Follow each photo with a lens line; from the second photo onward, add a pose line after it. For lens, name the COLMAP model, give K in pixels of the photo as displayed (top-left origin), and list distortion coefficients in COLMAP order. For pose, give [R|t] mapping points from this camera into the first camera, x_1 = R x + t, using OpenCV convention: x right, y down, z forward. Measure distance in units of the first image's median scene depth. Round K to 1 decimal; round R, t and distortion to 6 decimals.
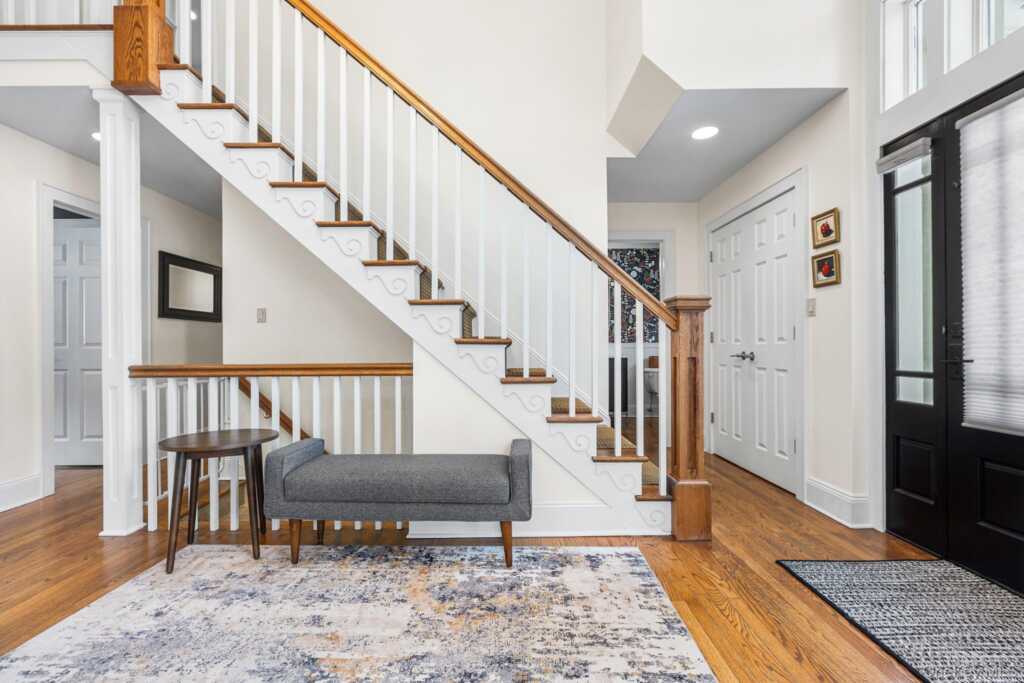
lens RADIAL K [[464.6, 0, 512.0], [0, 464.6, 341.5], [0, 0, 1]] dist [-0.000926, -0.000411]
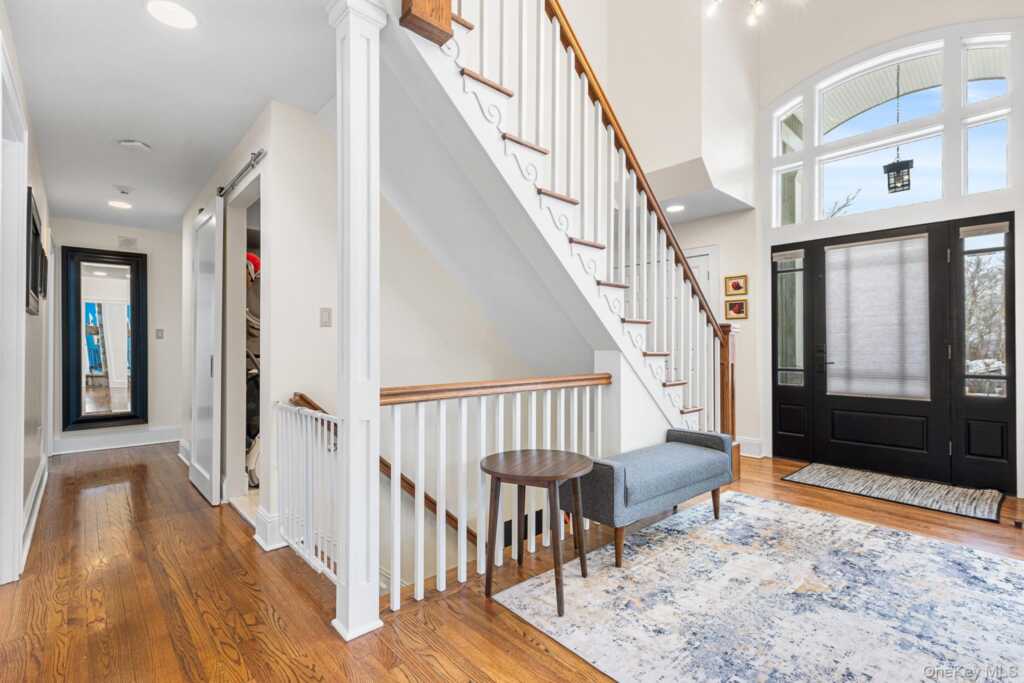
lens RADIAL K [[464.6, 0, 512.0], [0, 464.6, 341.5], [0, 0, 1]] dist [-0.000926, -0.000411]
pose [[0.744655, 0.010595, 0.667365, -1.478824], [-0.008417, 0.999944, -0.006484, -0.029702], [-0.667396, -0.000789, 0.744703, 0.405904]]
